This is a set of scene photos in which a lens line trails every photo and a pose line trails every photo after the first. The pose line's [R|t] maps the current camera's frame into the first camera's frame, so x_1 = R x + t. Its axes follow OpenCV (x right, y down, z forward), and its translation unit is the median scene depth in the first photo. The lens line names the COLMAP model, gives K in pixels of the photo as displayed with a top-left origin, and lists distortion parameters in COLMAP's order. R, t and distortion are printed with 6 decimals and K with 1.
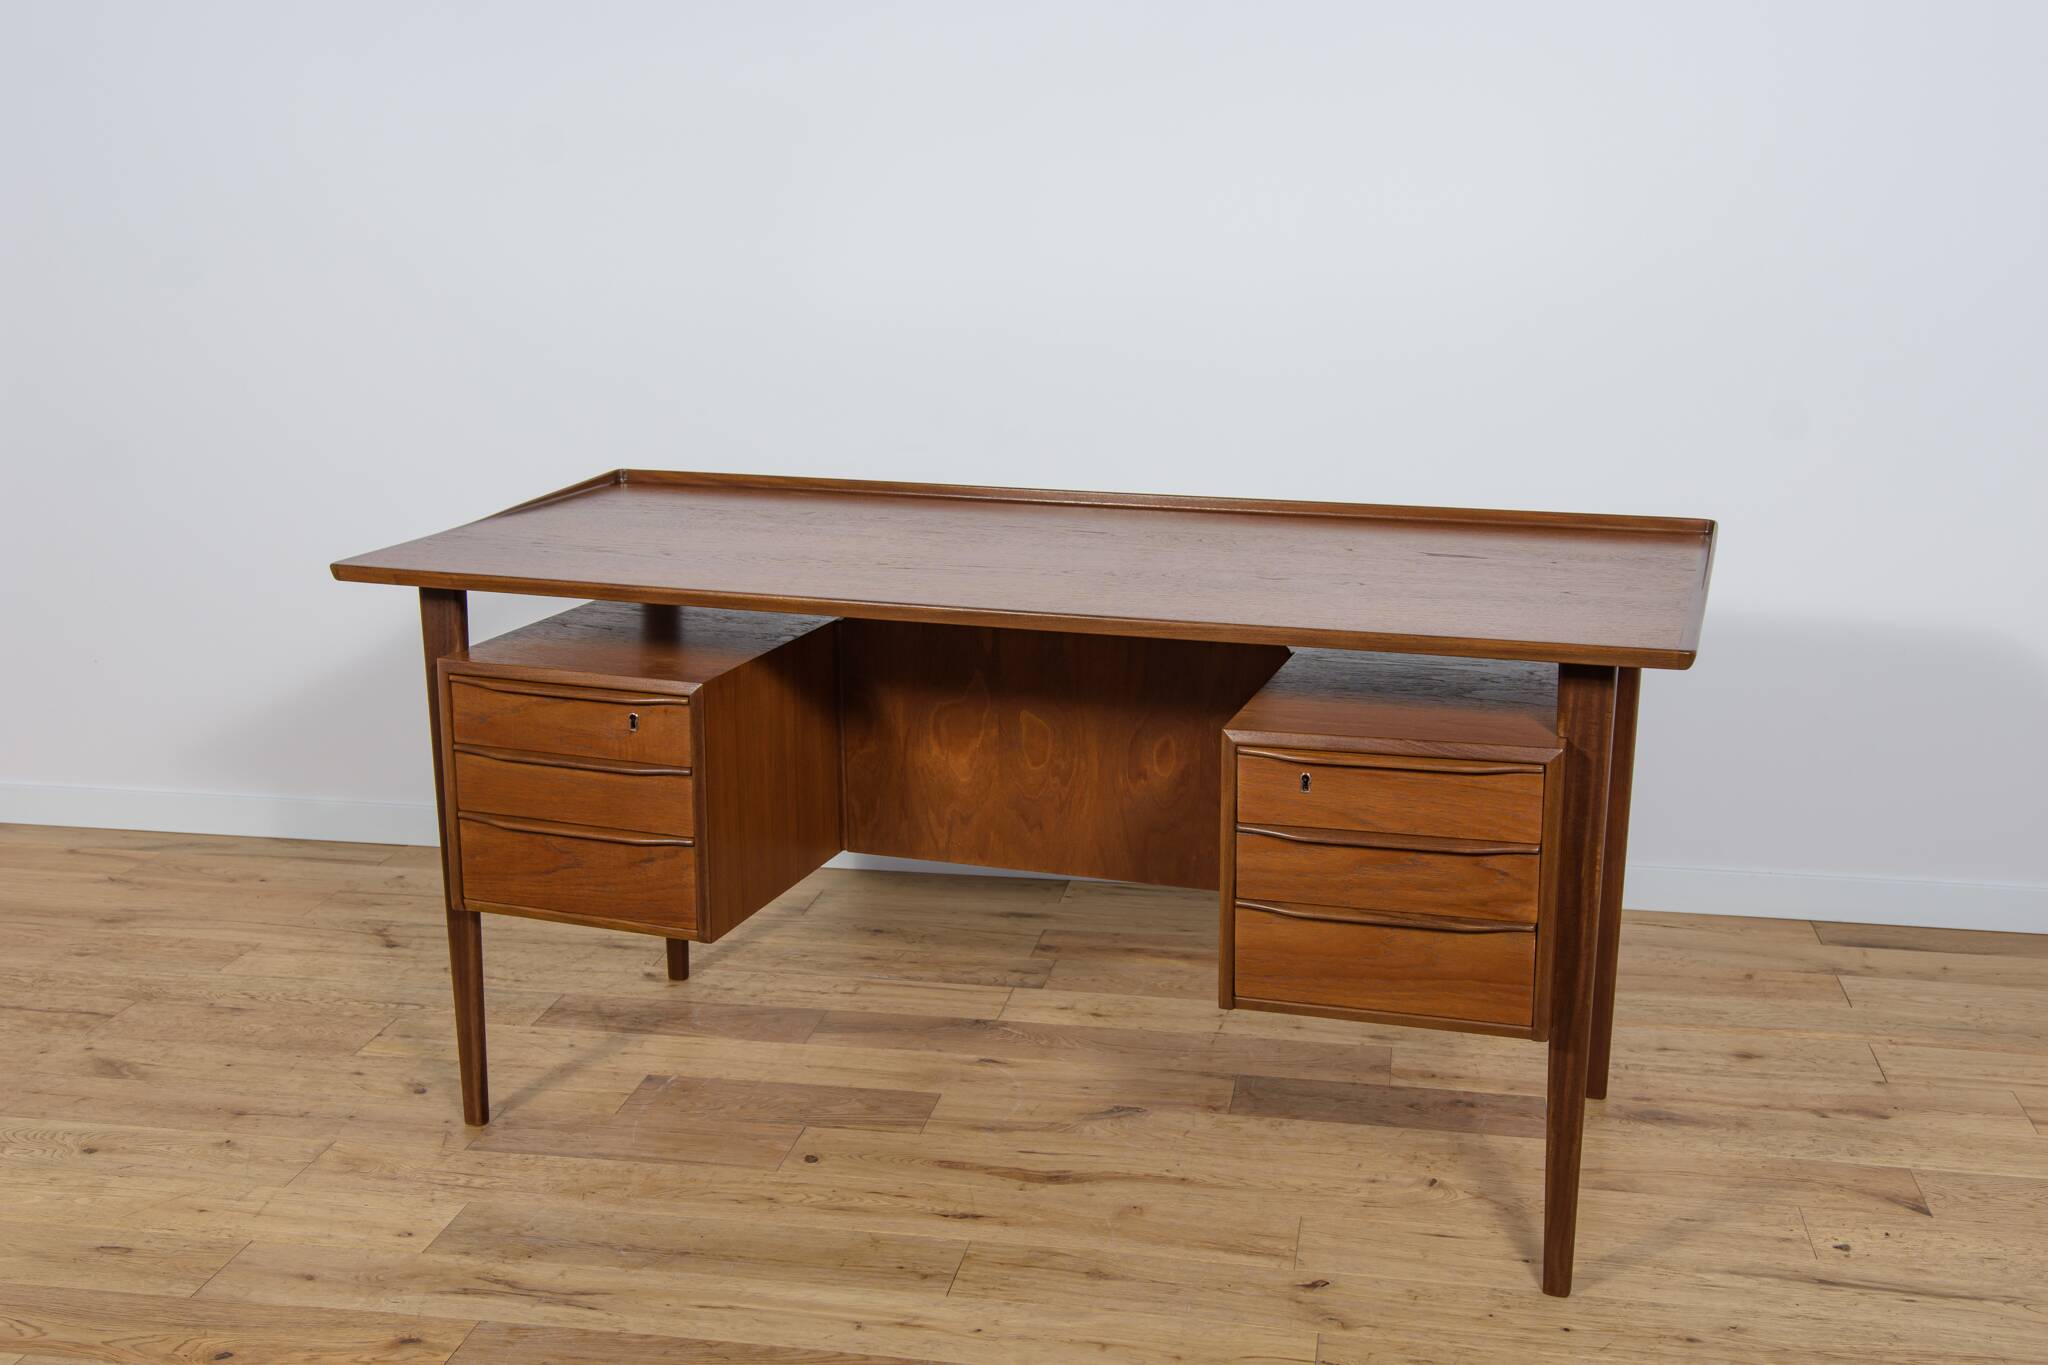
lens RADIAL K [[2179.3, 0, 1036.4], [0, 2179.3, 680.8], [0, 0, 1]] dist [-0.006173, 0.116421]
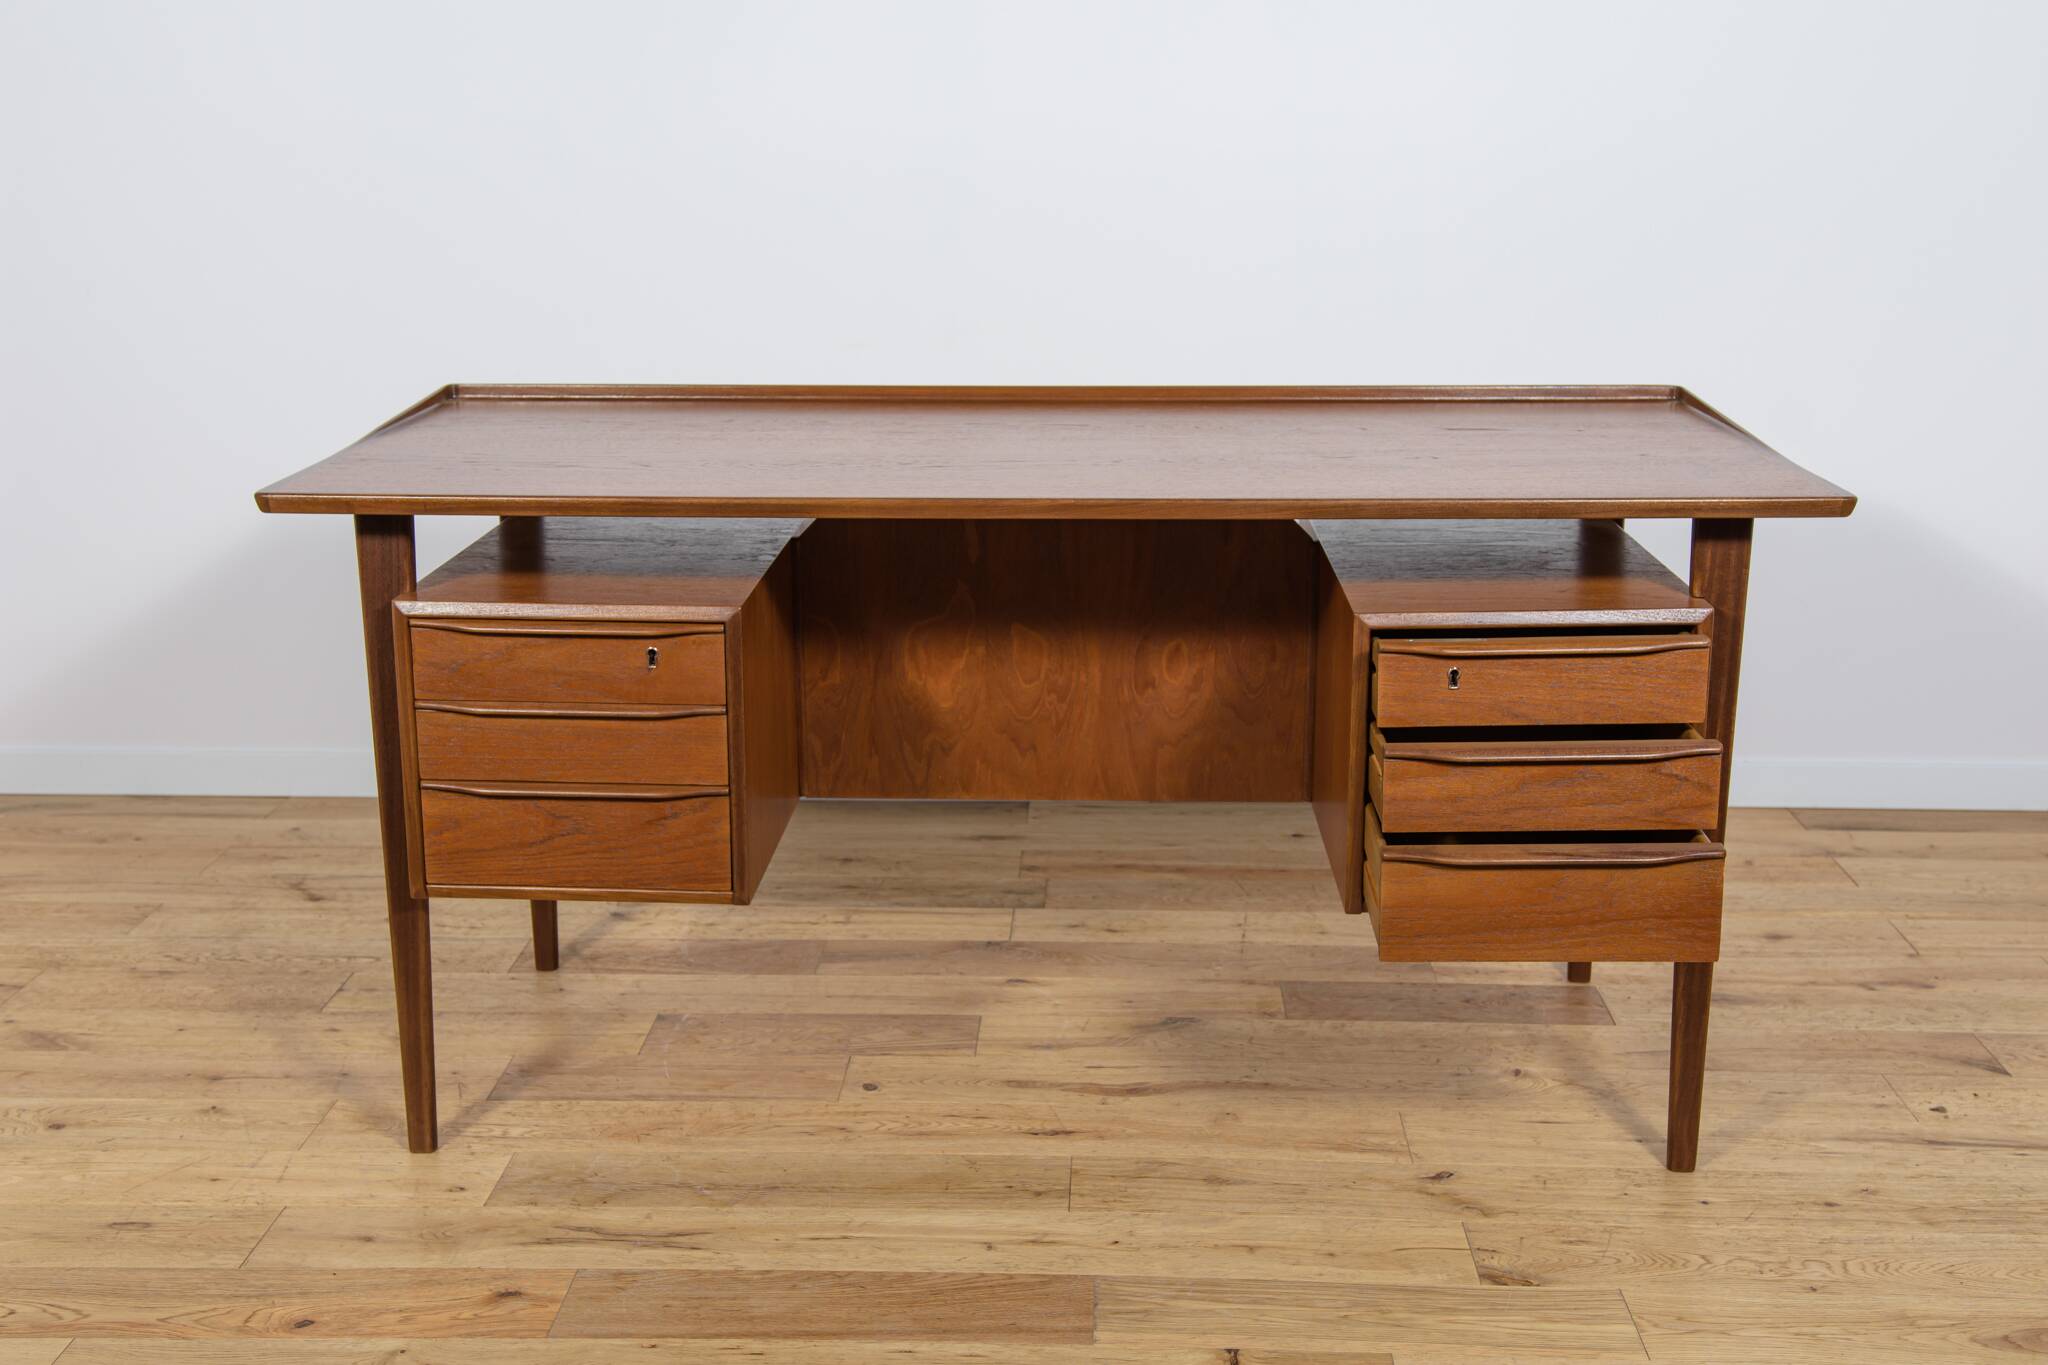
lens RADIAL K [[2301.1, 0, 1026.0], [0, 2301.1, 688.4], [0, 0, 1]] dist [0.012129, 0.129774]
pose [[0.990445, -0.034820, 0.133442, -0.164429], [0.032268, 0.999254, 0.021242, 0.029464], [-0.134082, -0.016733, 0.990829, 0.012687]]
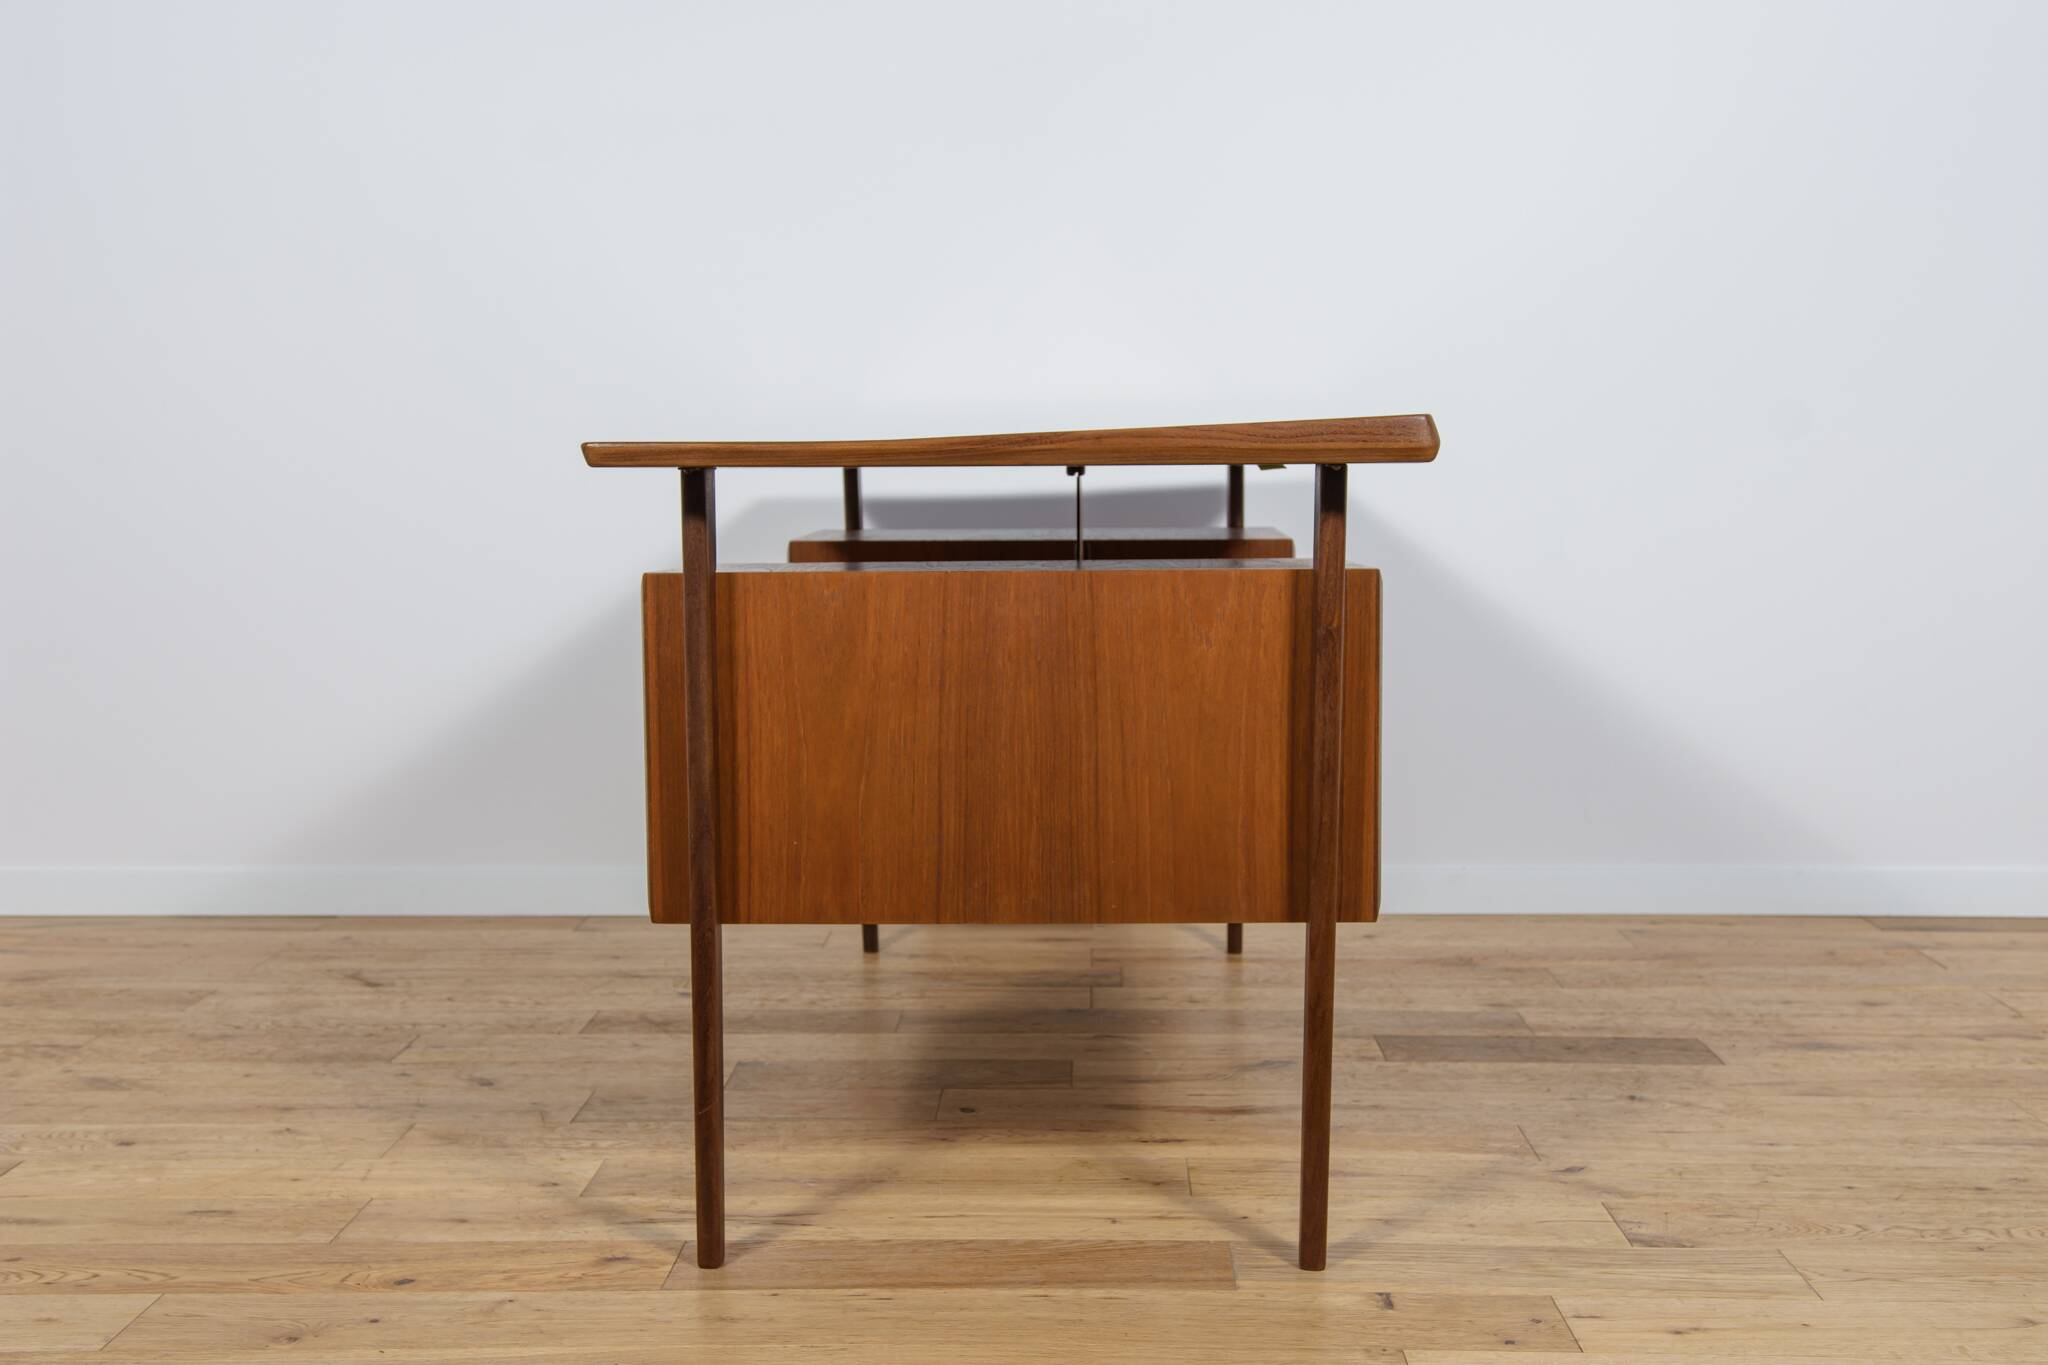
lens RADIAL K [[2301.1, 0, 1026.0], [0, 2301.1, 688.4], [0, 0, 1]] dist [0.012129, 0.129774]
pose [[0.988421, -0.015978, 0.150891, -0.222825], [0.036406, 0.990365, -0.133612, 0.176040], [-0.147302, 0.137558, 0.979479, 0.034729]]
